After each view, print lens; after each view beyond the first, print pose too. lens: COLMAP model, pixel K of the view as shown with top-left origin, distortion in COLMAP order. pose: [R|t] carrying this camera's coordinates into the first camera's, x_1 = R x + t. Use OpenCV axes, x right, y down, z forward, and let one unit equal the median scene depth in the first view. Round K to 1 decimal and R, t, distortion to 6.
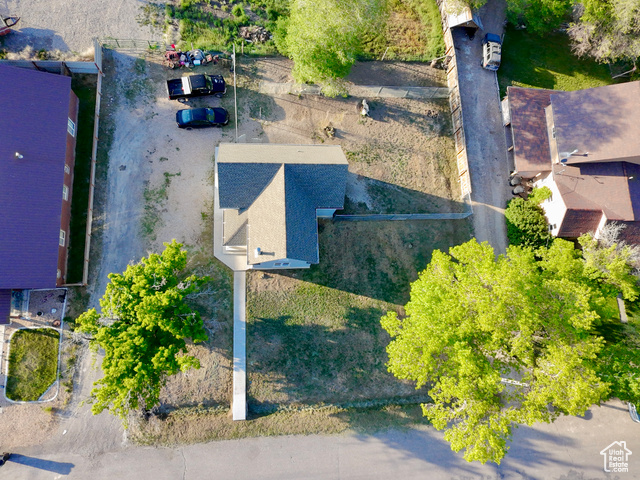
lens RADIAL K [[410.2, 0, 320.1], [0, 410.2, 240.4], [0, 0, 1]] dist [0.008368, -0.003740]
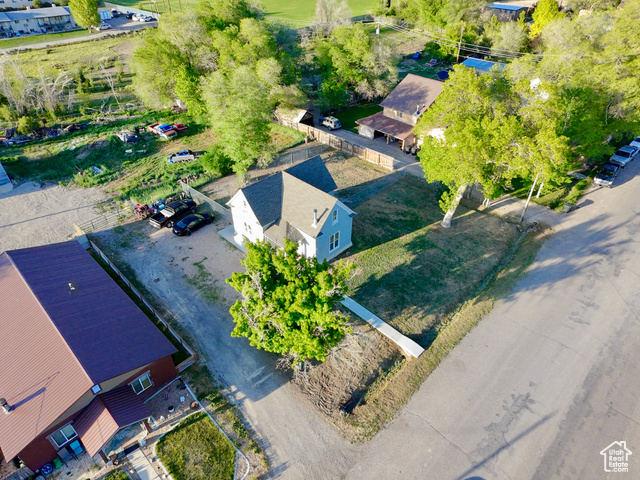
lens RADIAL K [[410.2, 0, 315.7], [0, 410.2, 241.2], [0, 0, 1]] dist [0.008368, -0.003740]
pose [[0.732850, -0.520305, 0.438421, -0.617444], [0.679593, 0.590946, -0.434669, 0.506298], [-0.032922, 0.616495, 0.786670, 0.123328]]
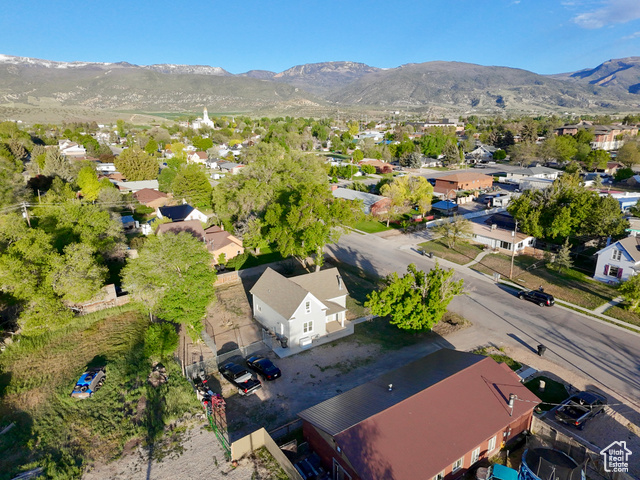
lens RADIAL K [[410.2, 0, 316.5], [0, 410.2, 240.8], [0, 0, 1]] dist [0.008368, -0.003740]
pose [[-0.506478, -0.372328, 0.777722, -1.207344], [0.825279, 0.051968, 0.562328, -0.905309], [-0.249787, 0.926645, 0.280954, 0.352769]]
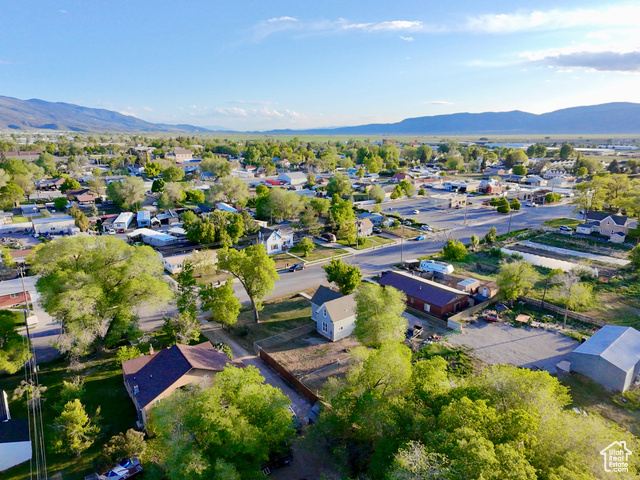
lens RADIAL K [[410.2, 0, 320.5], [0, 410.2, 240.5], [0, 0, 1]] dist [0.008368, -0.003740]
pose [[-0.803569, 0.014282, -0.595040, 1.311551], [-0.595074, 0.002243, 0.803668, -1.839973], [0.012812, 0.999895, 0.006696, 0.596992]]
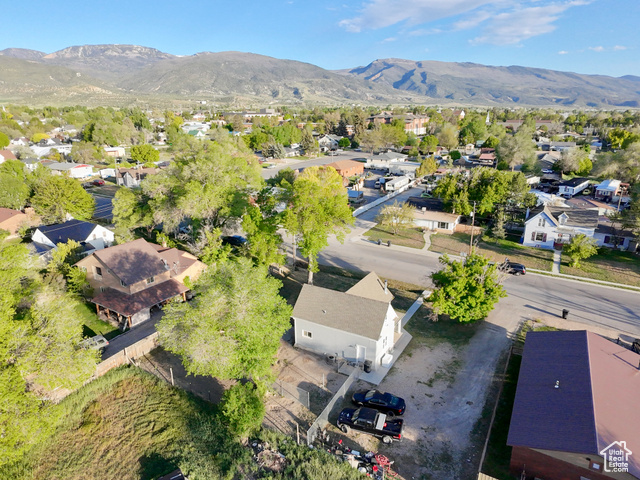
lens RADIAL K [[410.2, 0, 318.0], [0, 410.2, 240.9], [0, 0, 1]] dist [0.008368, -0.003740]
pose [[-0.828693, -0.297089, 0.474349, -0.558908], [0.510355, -0.053127, 0.858321, -1.276120], [-0.229797, 0.953371, 0.195647, 0.530862]]
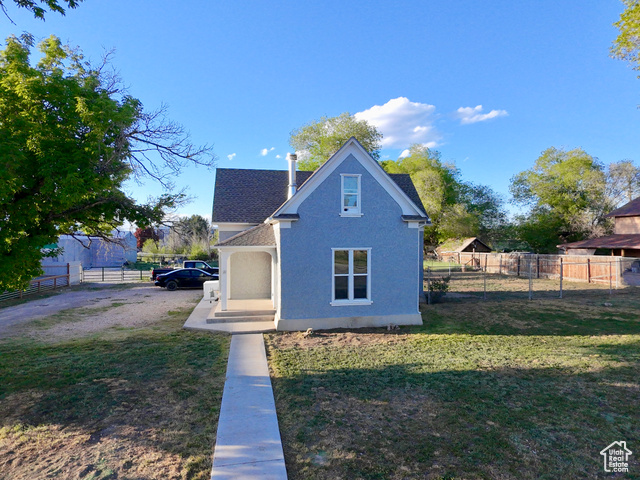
lens RADIAL K [[410.2, 0, 318.2], [0, 410.2, 238.7], [0, 0, 1]] dist [0.008368, -0.003740]
pose [[0.979758, -0.145454, 0.137543, -0.175747], [0.166025, 0.206503, -0.964257, 0.439432], [0.111852, 0.967574, 0.226472, 0.866294]]
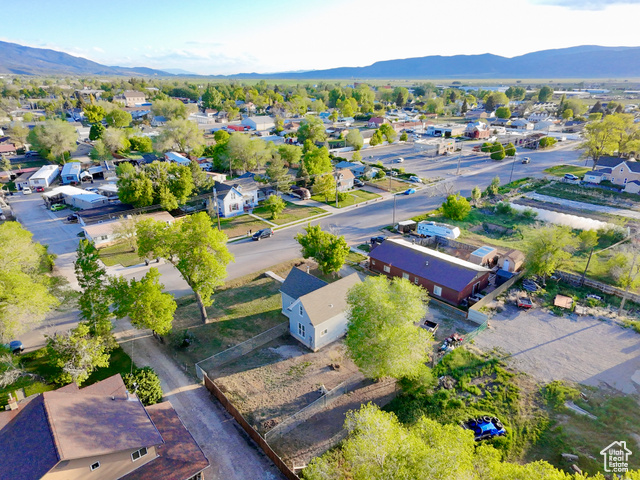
lens RADIAL K [[410.2, 0, 318.4], [0, 410.2, 239.4], [0, 0, 1]] dist [0.008368, -0.003740]
pose [[-0.762556, 0.104990, -0.638346, 0.901015], [-0.646231, -0.078021, 0.759143, -1.284358], [0.029898, 0.991408, 0.127343, 0.548034]]
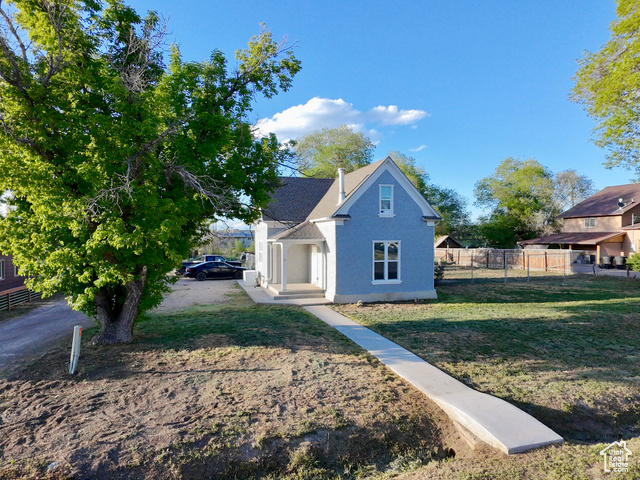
lens RADIAL K [[410.2, 0, 318.9], [0, 410.2, 241.0], [0, 0, 1]] dist [0.008368, -0.003740]
pose [[0.960329, -0.146087, 0.237541, -0.302412], [0.265052, 0.213368, -0.940330, 0.536555], [0.086686, 0.965988, 0.243624, 0.832773]]
